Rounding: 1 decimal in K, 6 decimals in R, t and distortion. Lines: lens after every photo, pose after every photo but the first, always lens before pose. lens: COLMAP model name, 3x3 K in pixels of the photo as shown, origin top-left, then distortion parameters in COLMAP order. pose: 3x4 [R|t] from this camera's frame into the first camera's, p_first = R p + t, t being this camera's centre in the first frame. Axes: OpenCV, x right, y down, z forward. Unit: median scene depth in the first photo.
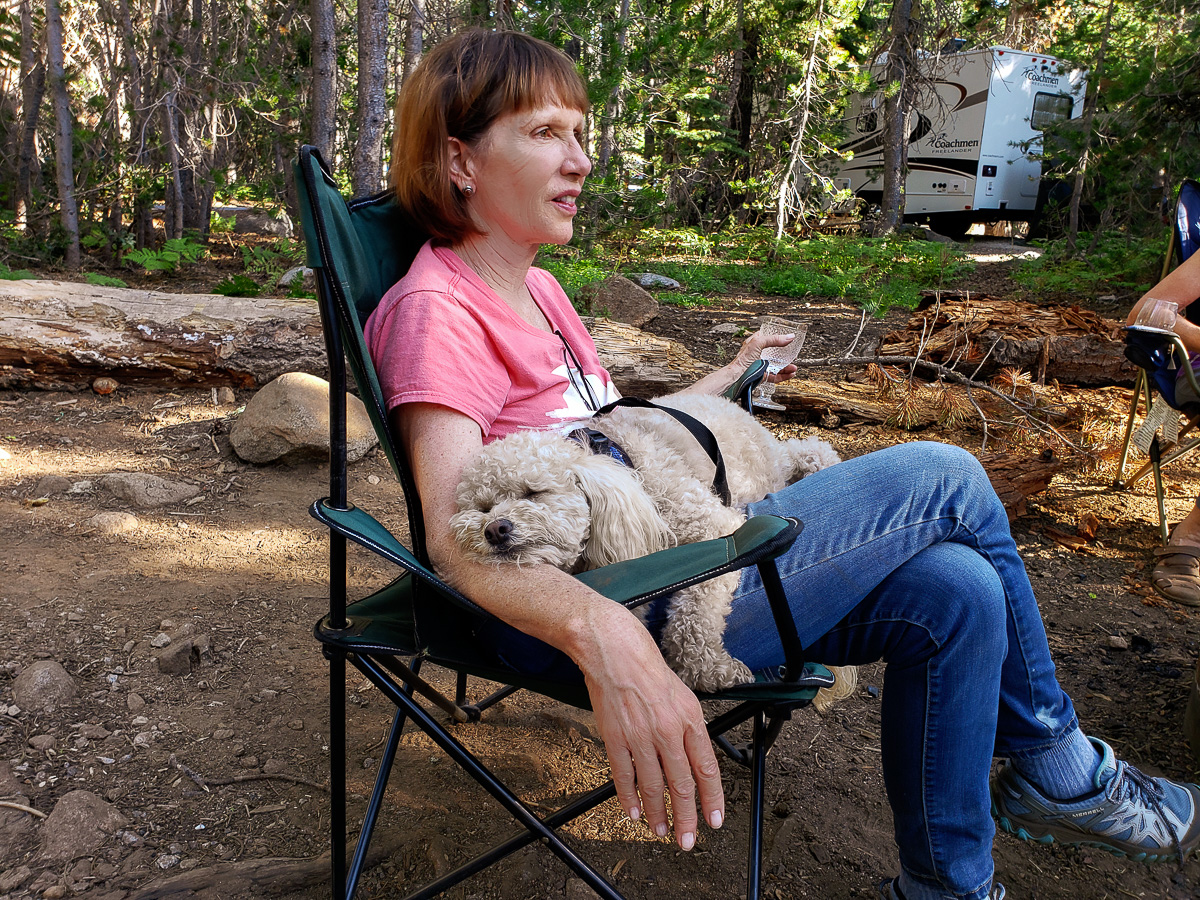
lens RADIAL K [[958.7, 0, 600.0], [0, 958.7, 450.0], [0, 0, 1]] dist [0.142750, -0.381635]
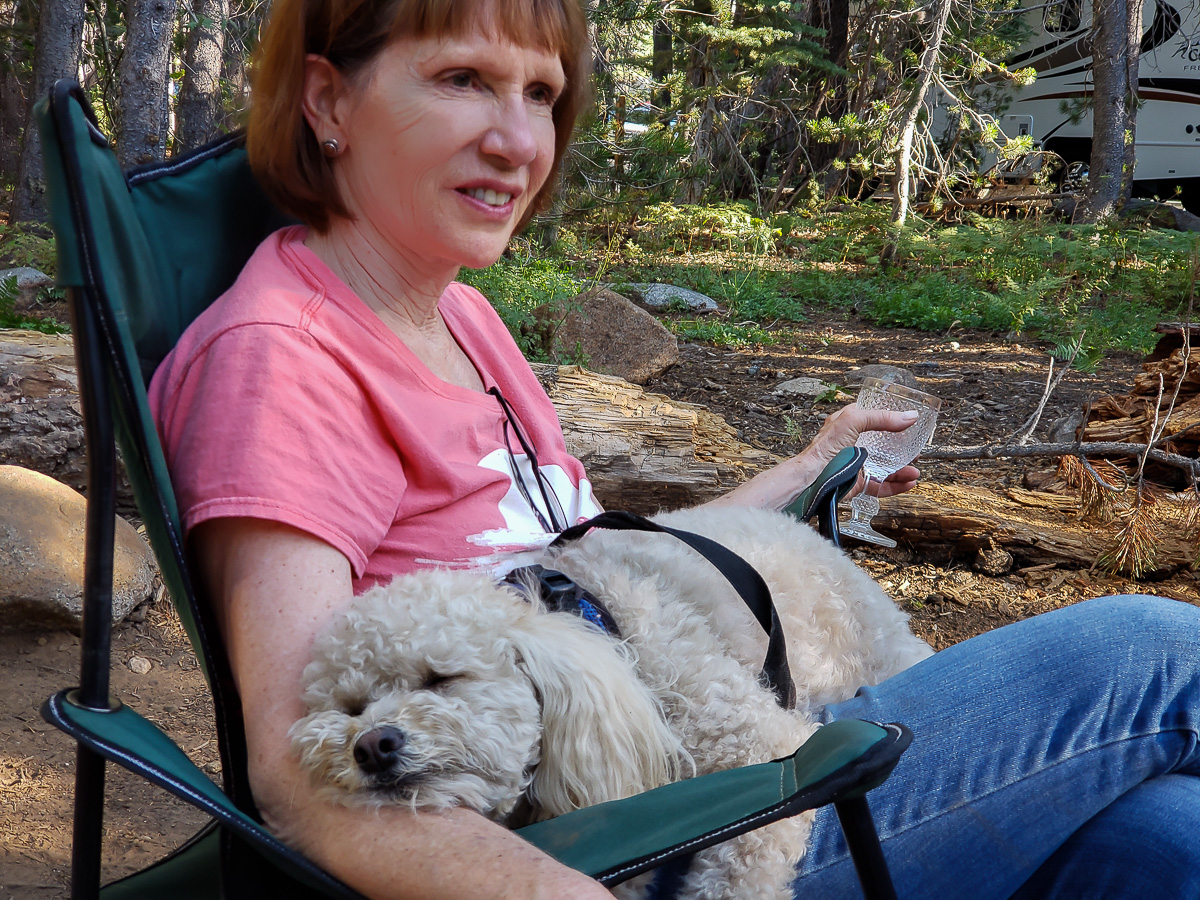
lens RADIAL K [[1980.4, 0, 600.0], [0, 1980.4, 450.0], [0, 0, 1]] dist [0.030710, 0.077781]
pose [[0.999901, 0.008524, 0.011186, 0.005983], [-0.007505, 0.996076, -0.088183, 0.007520], [-0.011893, 0.088091, 0.996041, -0.103797]]
